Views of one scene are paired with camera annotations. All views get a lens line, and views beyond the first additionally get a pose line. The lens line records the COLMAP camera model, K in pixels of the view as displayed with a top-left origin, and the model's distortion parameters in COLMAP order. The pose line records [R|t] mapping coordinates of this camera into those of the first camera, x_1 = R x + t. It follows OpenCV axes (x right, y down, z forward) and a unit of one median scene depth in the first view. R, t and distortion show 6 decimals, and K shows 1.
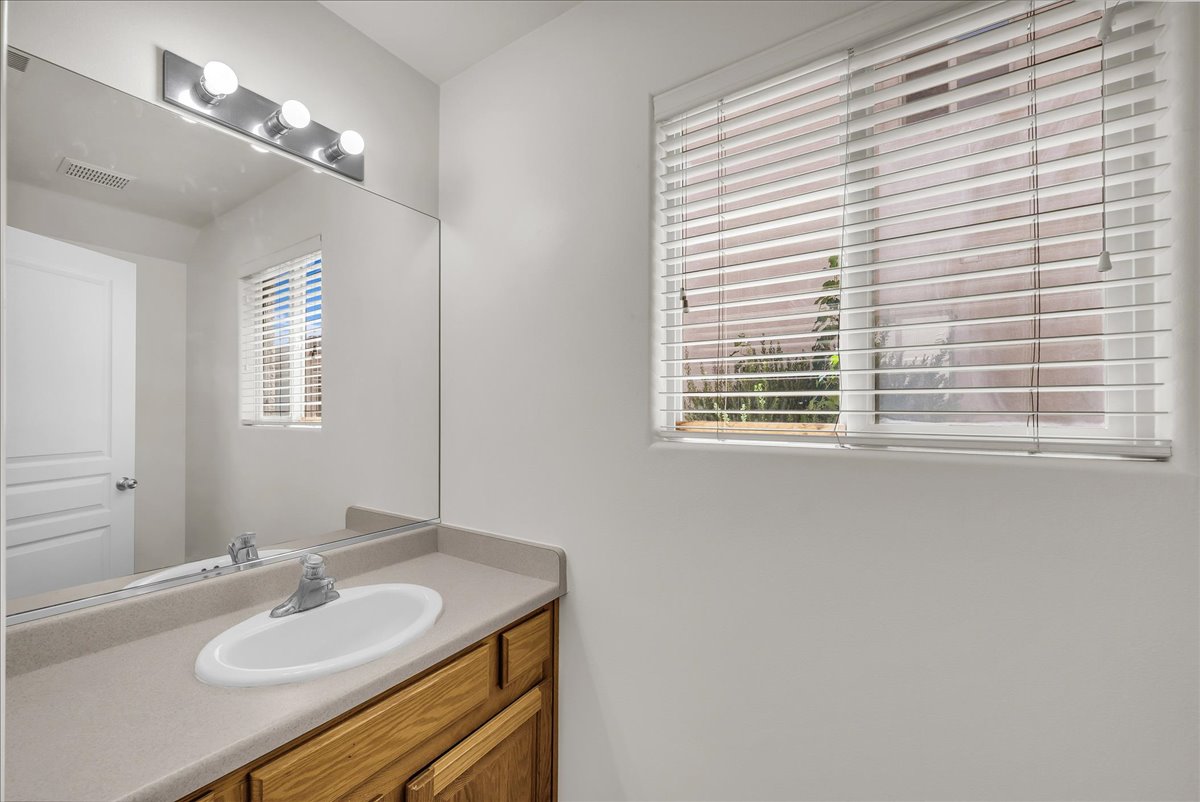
lens RADIAL K [[495.3, 0, 600.0], [0, 495.3, 401.0], [0, 0, 1]] dist [0.000647, 0.000031]
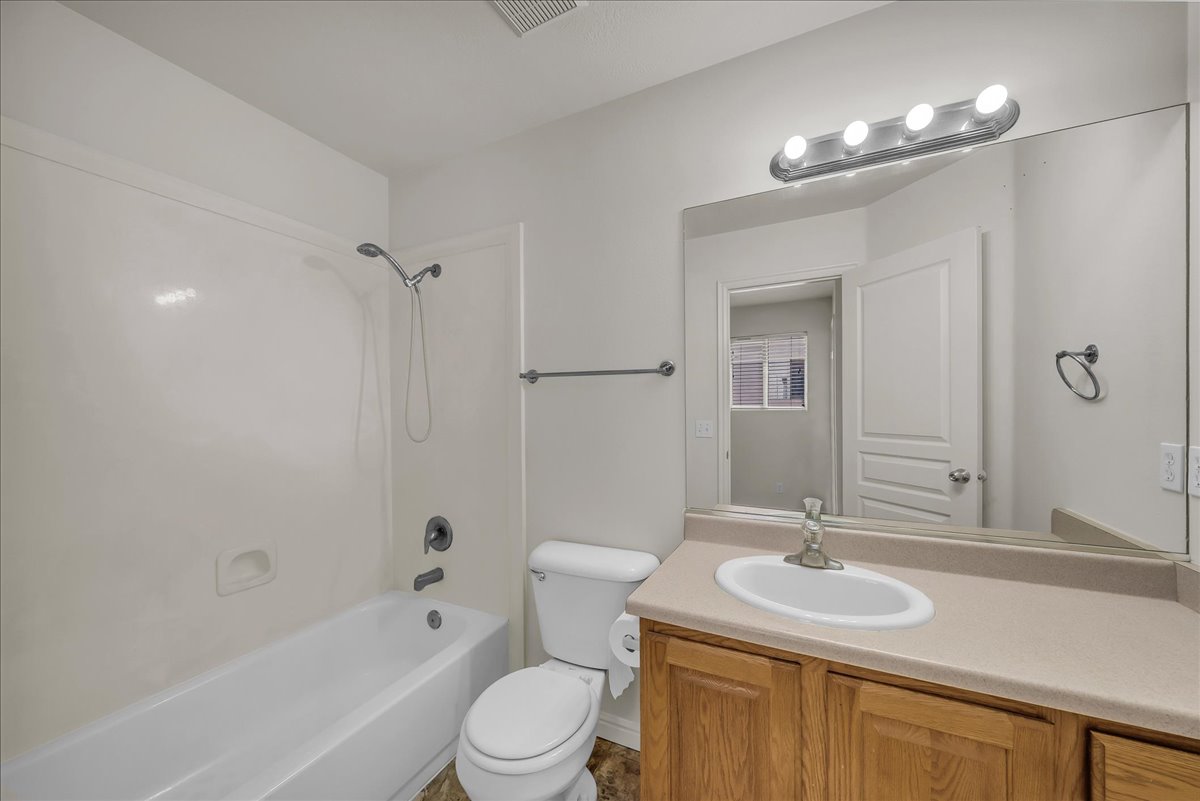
lens RADIAL K [[423.8, 0, 604.2], [0, 423.8, 412.1], [0, 0, 1]] dist [-0.000675, 0.000024]
pose [[0.156150, -0.002500, -0.987730, 0.263927], [0.038582, 0.999249, 0.003571, 0.023941], [0.986980, -0.038666, 0.156129, 0.301056]]
